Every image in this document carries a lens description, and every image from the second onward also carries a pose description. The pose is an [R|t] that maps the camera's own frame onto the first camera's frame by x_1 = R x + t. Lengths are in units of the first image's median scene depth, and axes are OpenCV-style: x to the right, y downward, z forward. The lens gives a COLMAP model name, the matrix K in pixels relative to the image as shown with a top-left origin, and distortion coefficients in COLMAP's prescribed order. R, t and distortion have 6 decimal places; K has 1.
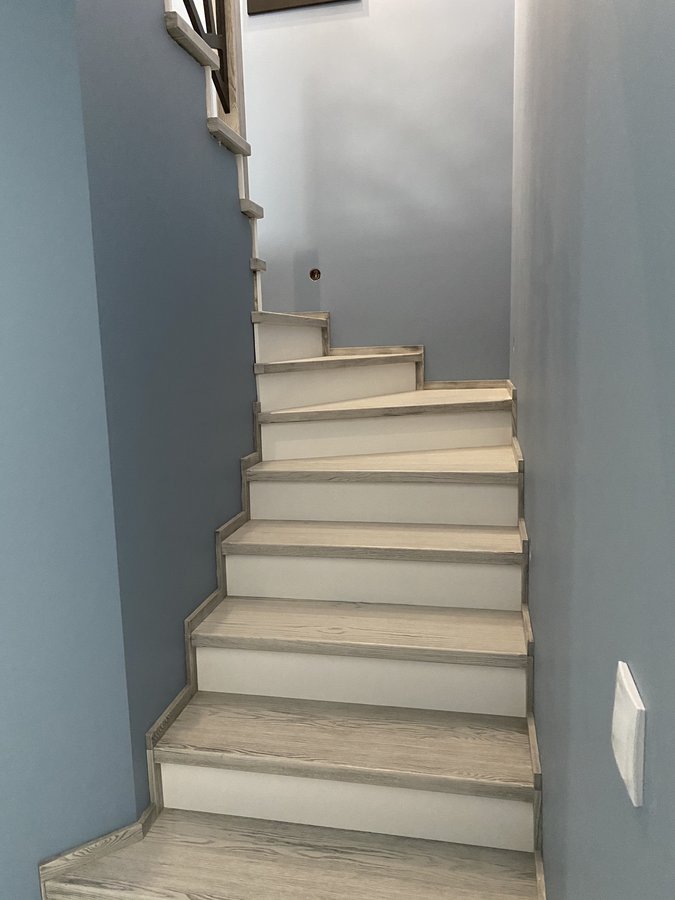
lens RADIAL K [[705.4, 0, 337.5], [0, 705.4, 450.0], [0, 0, 1]] dist [0.044805, 0.001854]
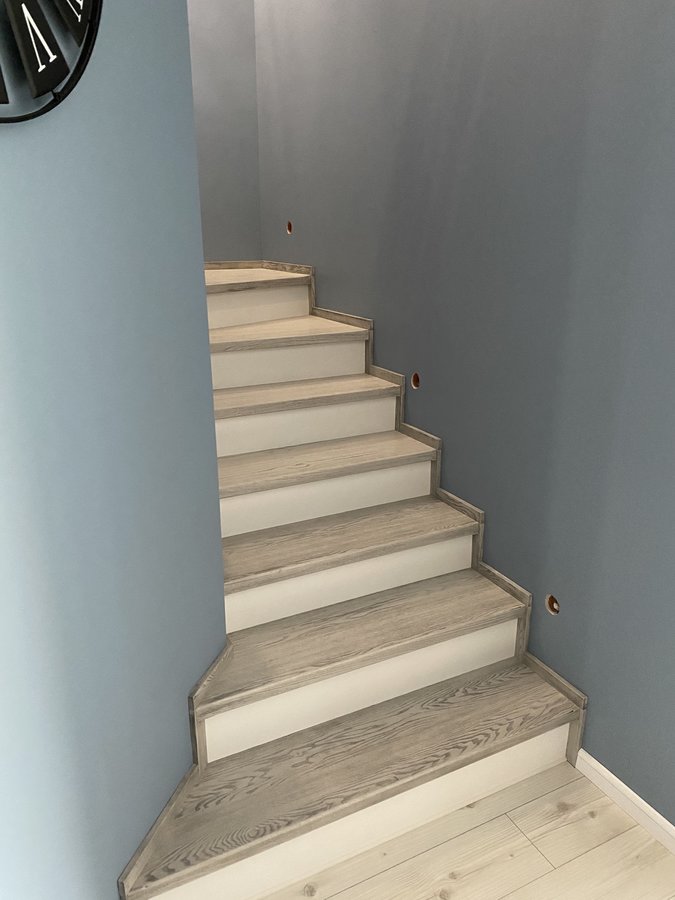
lens RADIAL K [[673.9, 0, 337.5], [0, 673.9, 450.0], [0, 0, 1]] dist [0.258566, -0.000041]
pose [[0.782048, -0.173593, 0.598553, -0.660234], [0.083110, 0.980895, 0.175892, 0.026870], [-0.617651, -0.087810, 0.781535, 0.041949]]
